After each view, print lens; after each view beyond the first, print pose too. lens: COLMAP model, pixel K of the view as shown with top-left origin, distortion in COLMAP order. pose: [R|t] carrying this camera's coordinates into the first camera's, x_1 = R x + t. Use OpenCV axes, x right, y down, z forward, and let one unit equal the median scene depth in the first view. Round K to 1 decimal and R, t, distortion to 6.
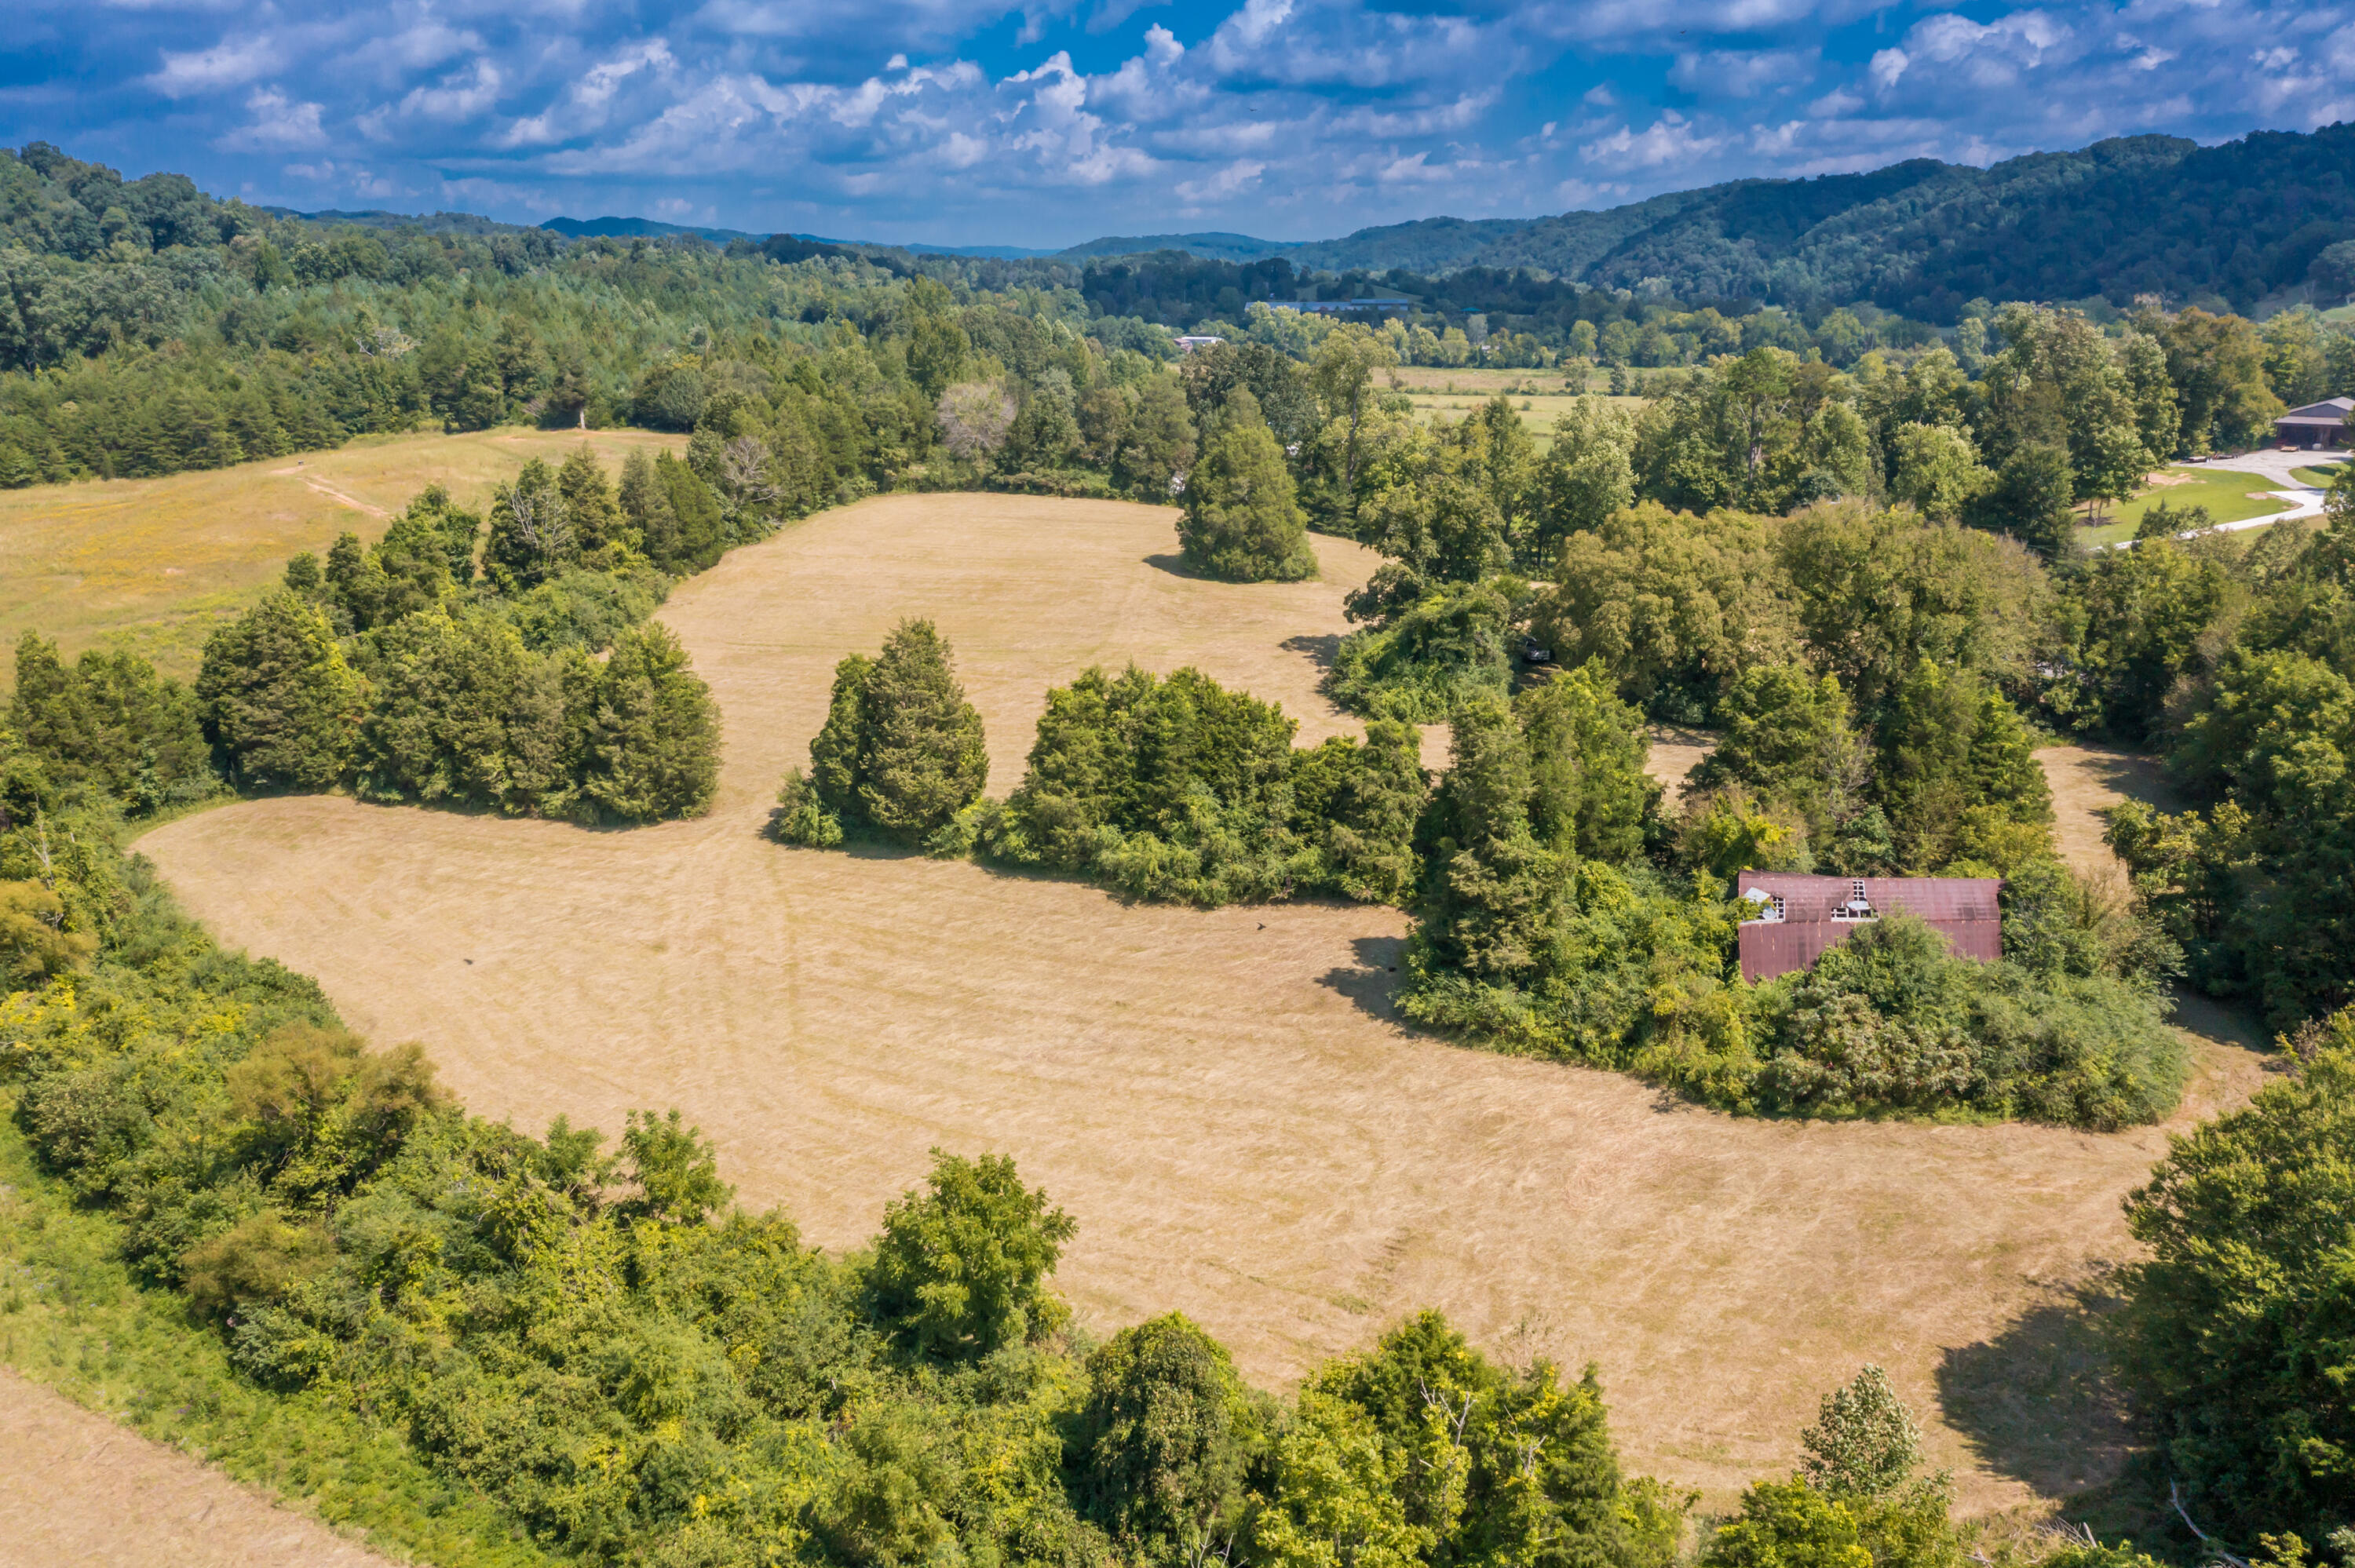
lens RADIAL K [[1845.9, 0, 1174.6], [0, 1845.9, 801.0], [0, 0, 1]] dist [-0.008561, 0.007757]
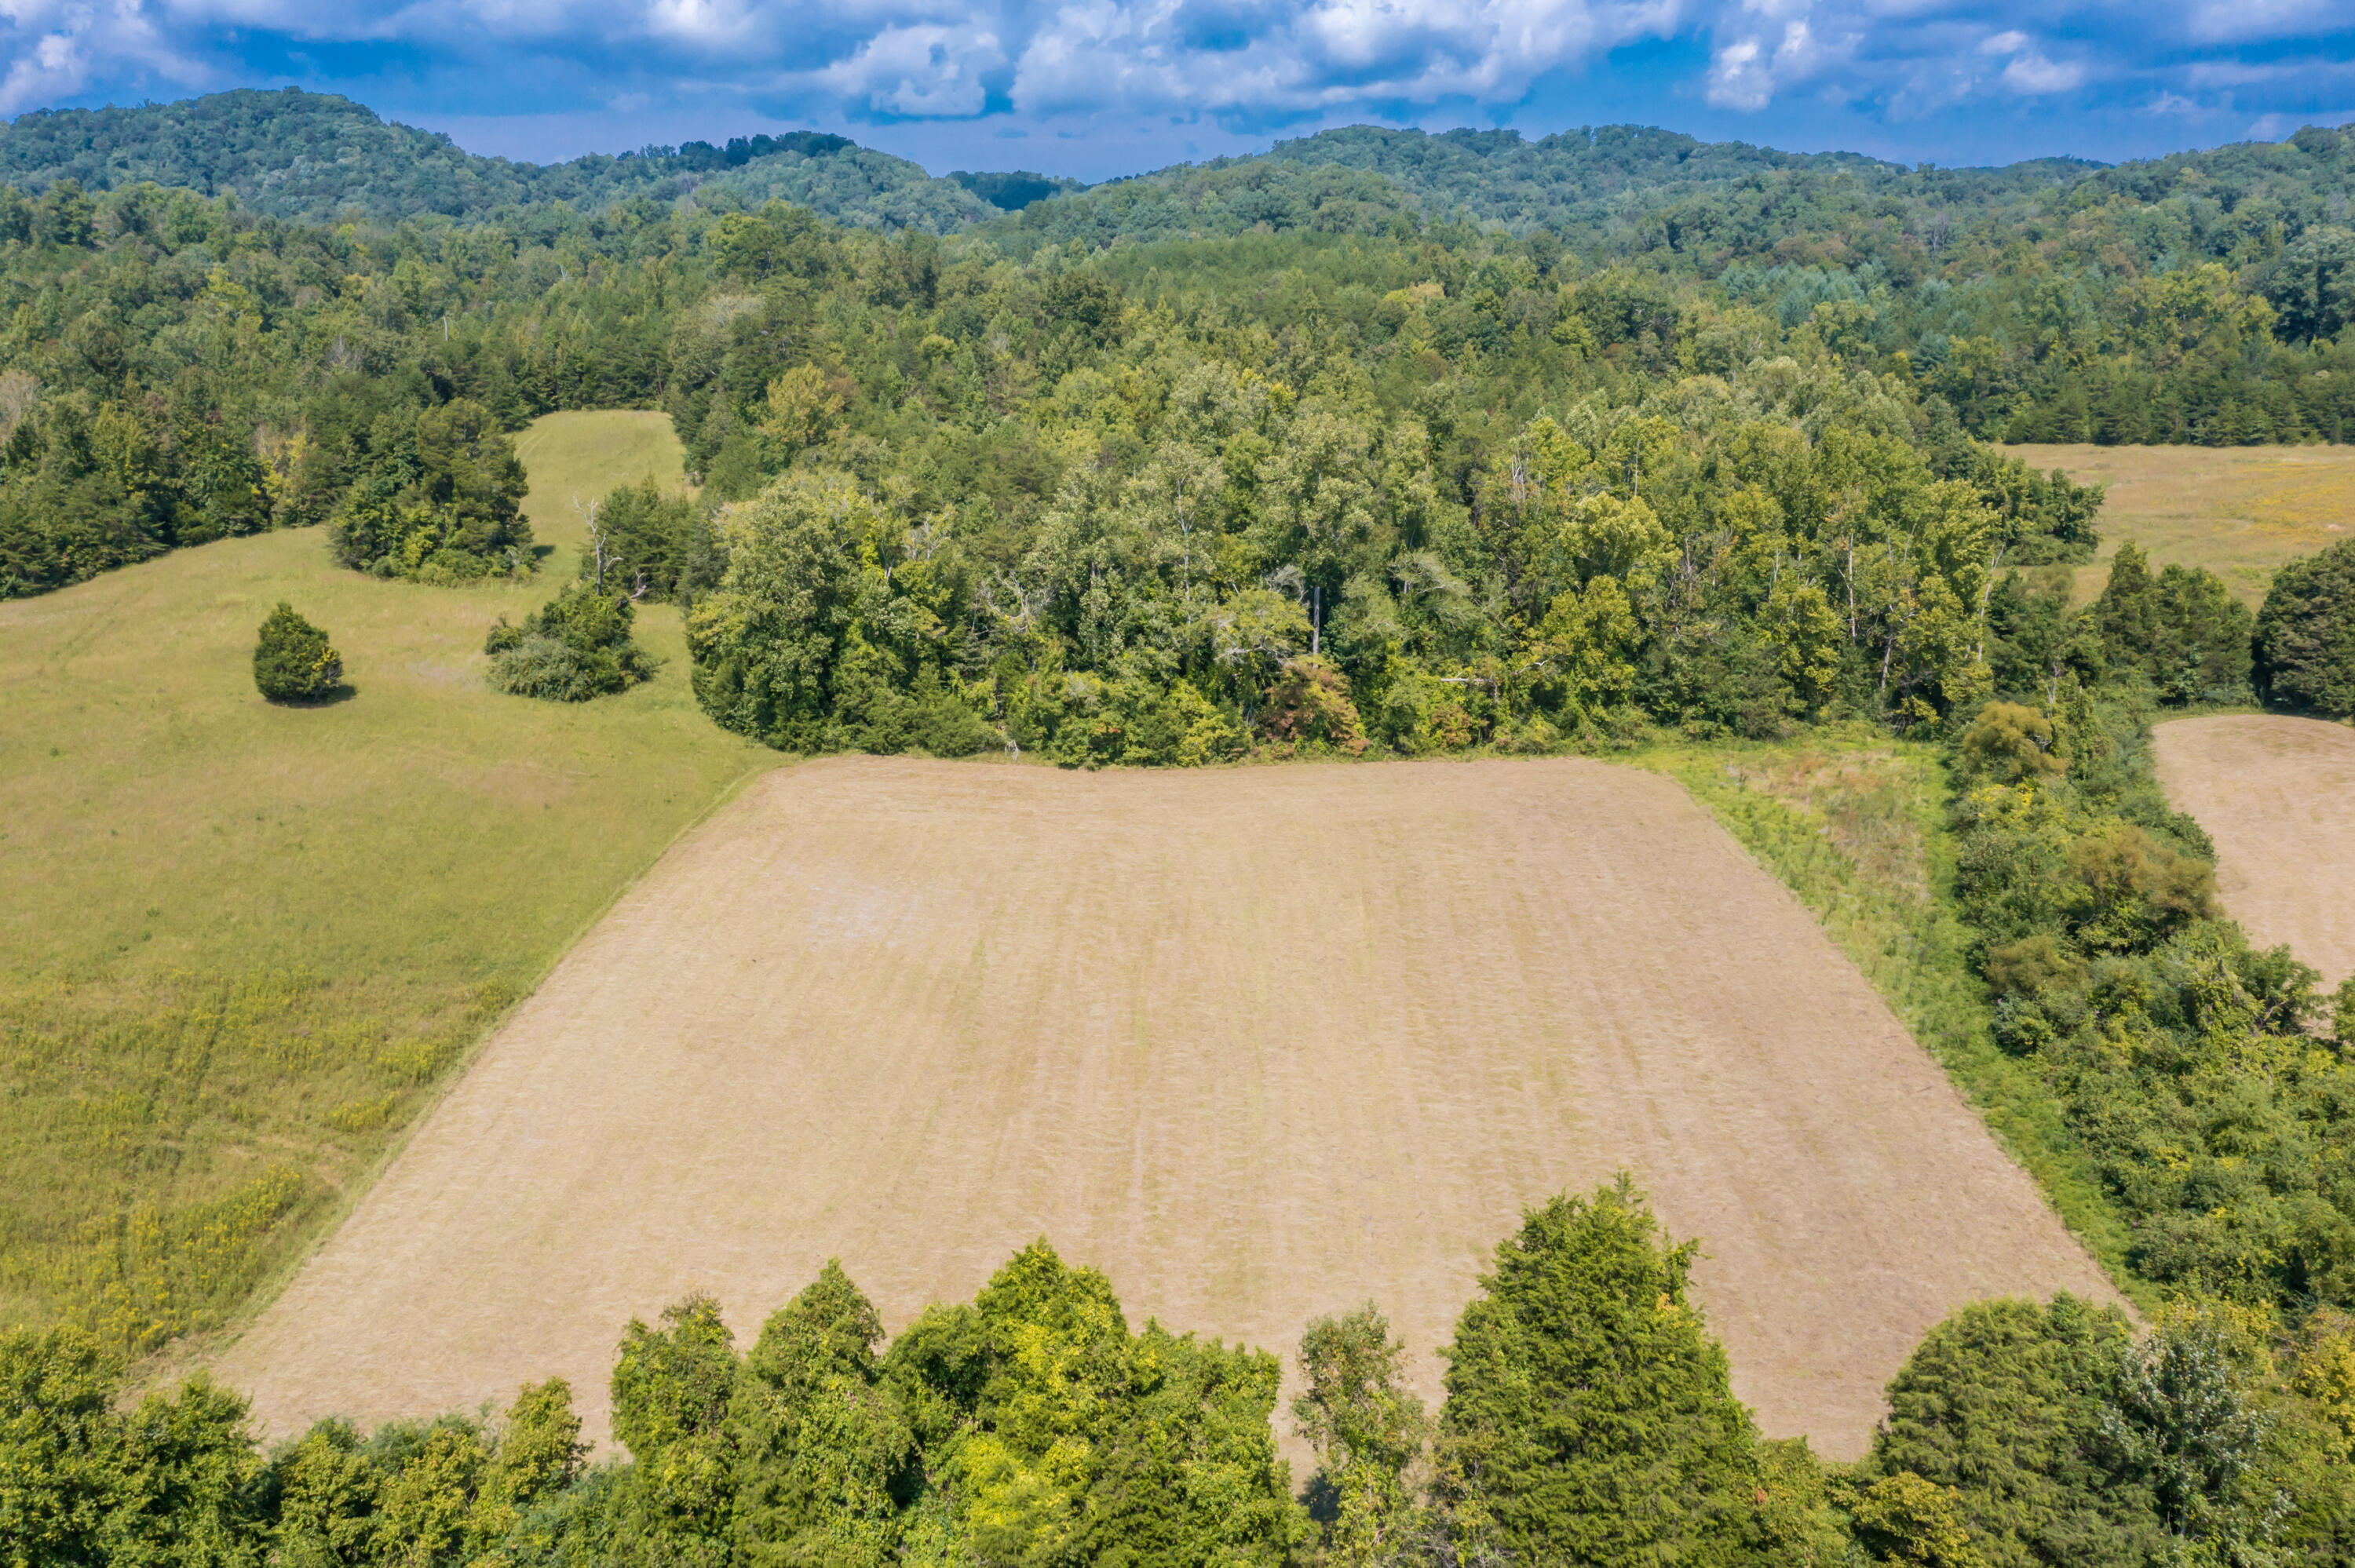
lens RADIAL K [[1853.6, 0, 1173.1], [0, 1853.6, 783.8], [0, 0, 1]] dist [0.000444, -0.008517]
pose [[0.434796, 0.234278, -0.869521, 0.224614], [-0.232842, 0.961980, 0.142759, 0.038083], [0.869906, 0.140390, 0.472815, -0.133400]]
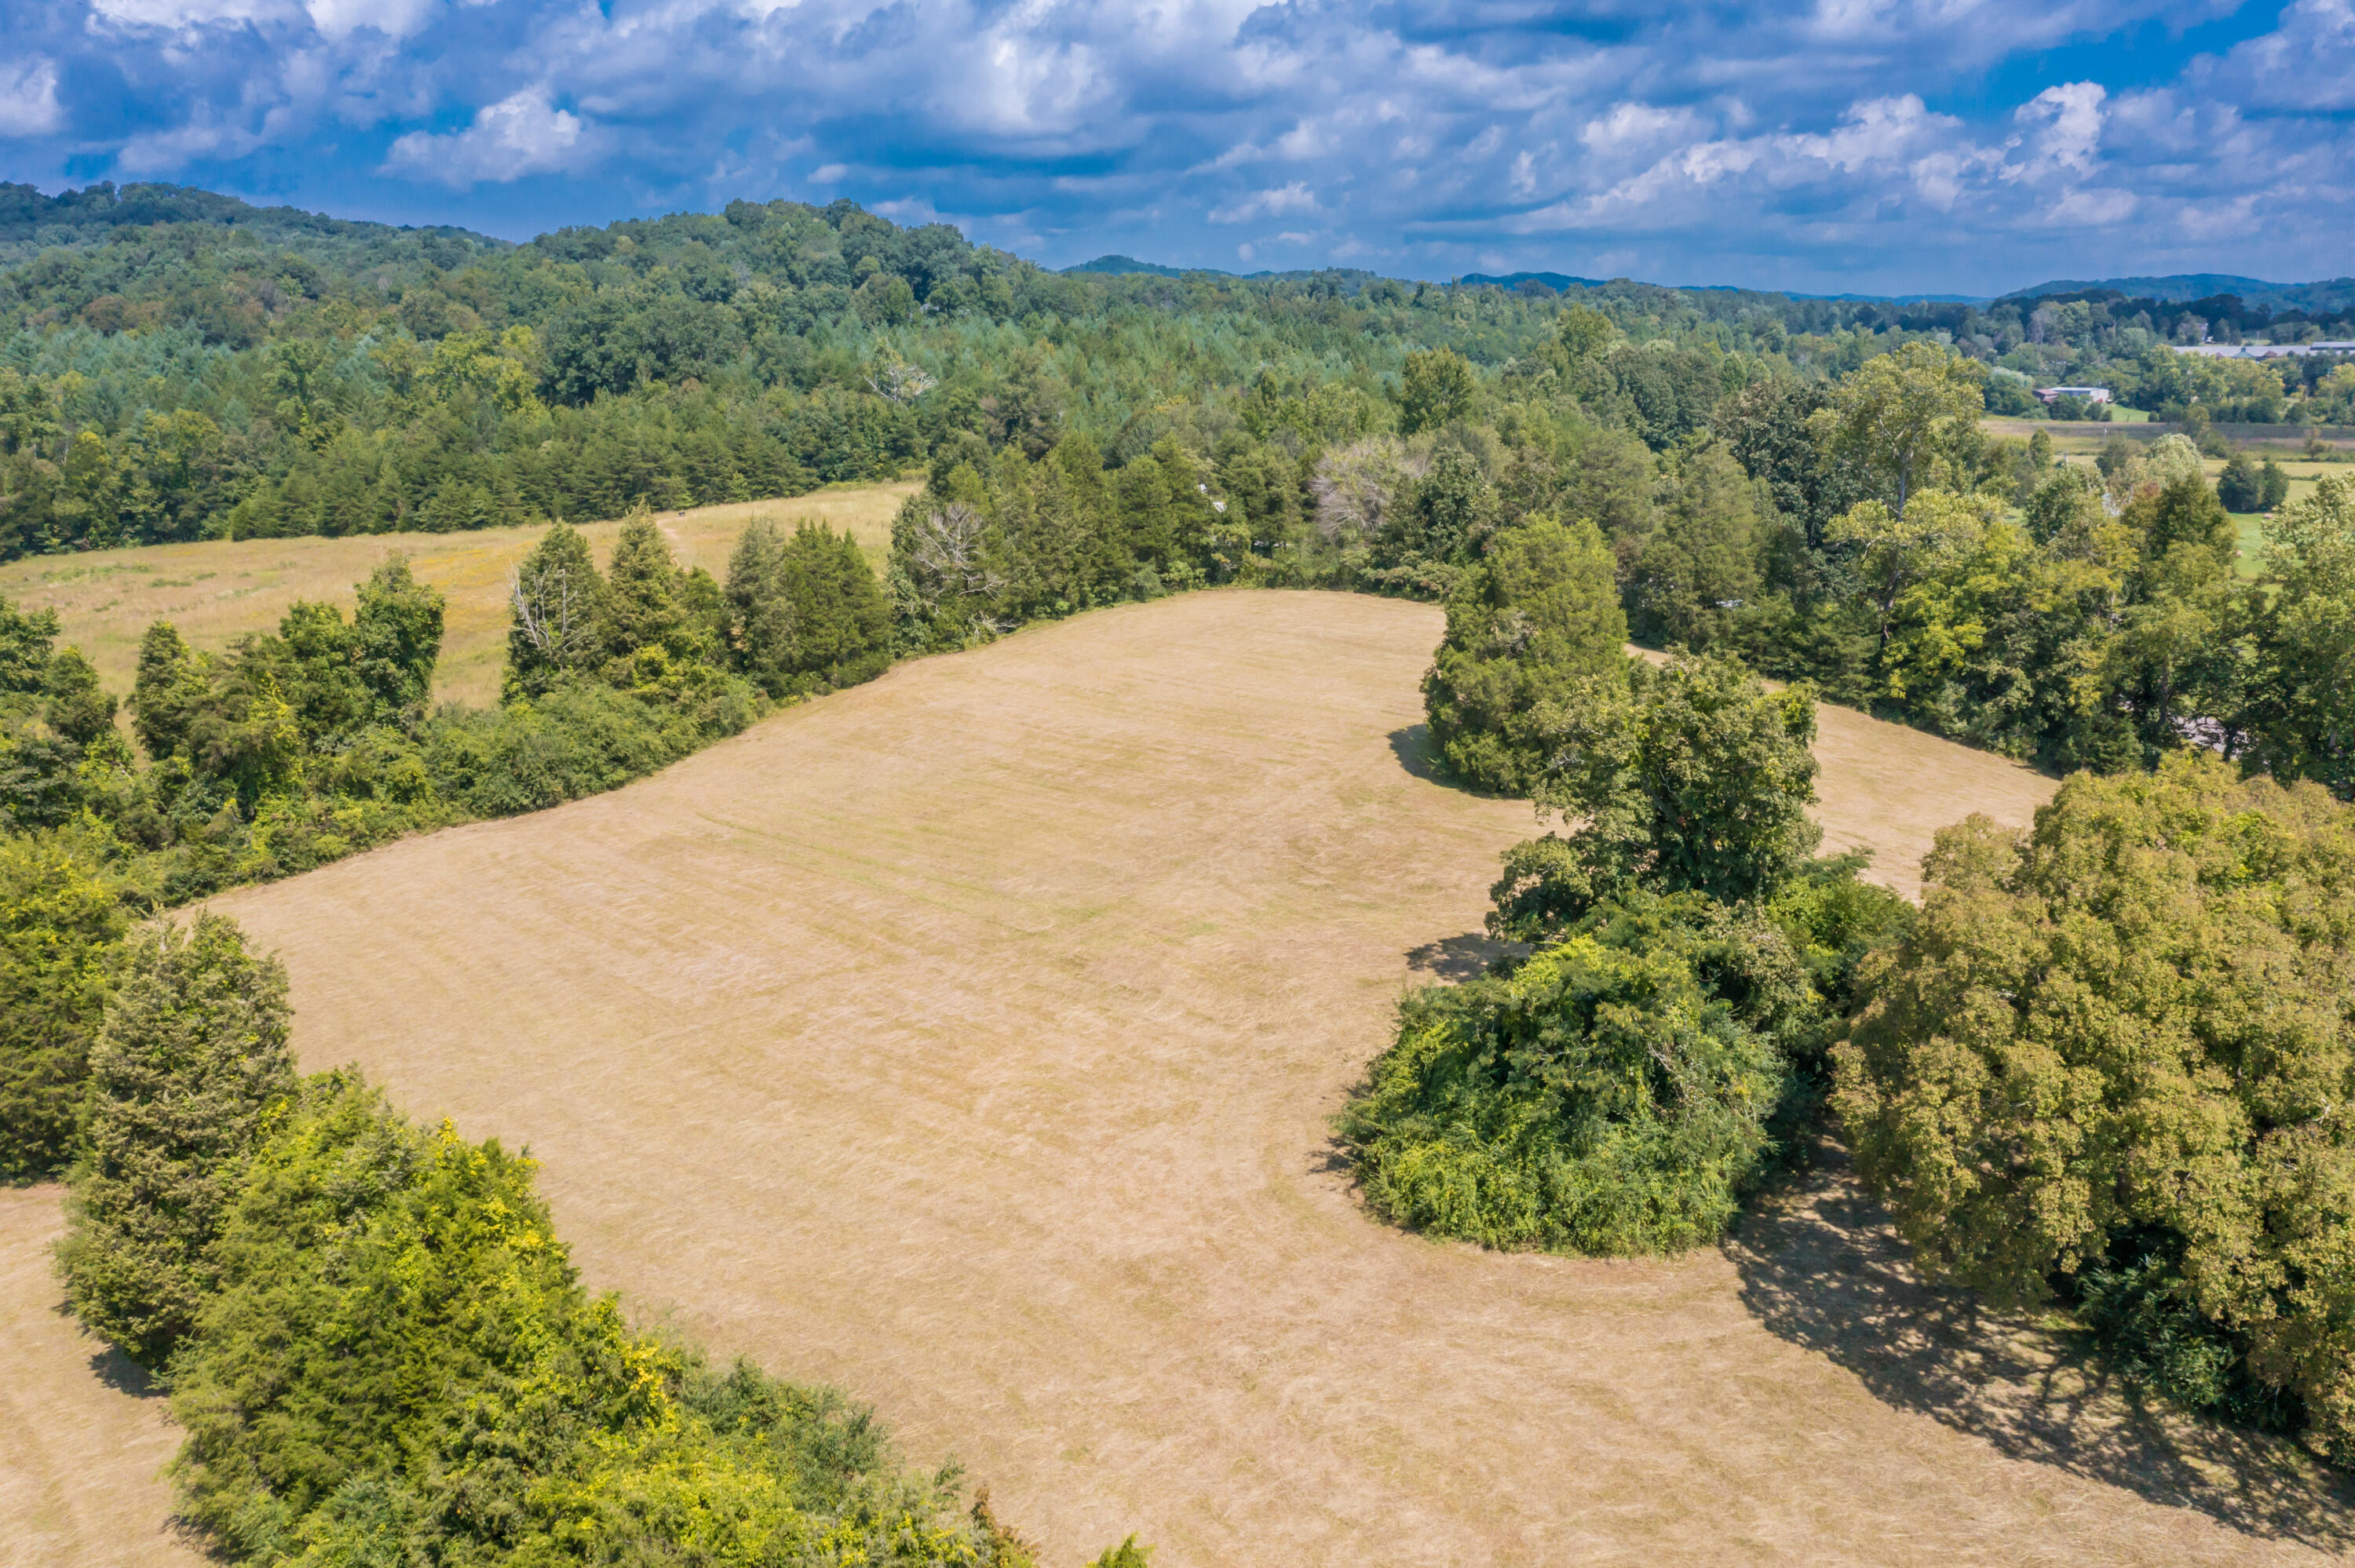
lens RADIAL K [[1847.5, 0, 1169.2], [0, 1847.5, 791.5], [0, 0, 1]] dist [0.003197, -0.000461]
pose [[0.887411, 0.101697, -0.449622, 0.279345], [-0.116457, 0.993182, -0.005207, -0.148014], [0.446027, 0.056983, 0.893204, 0.645008]]
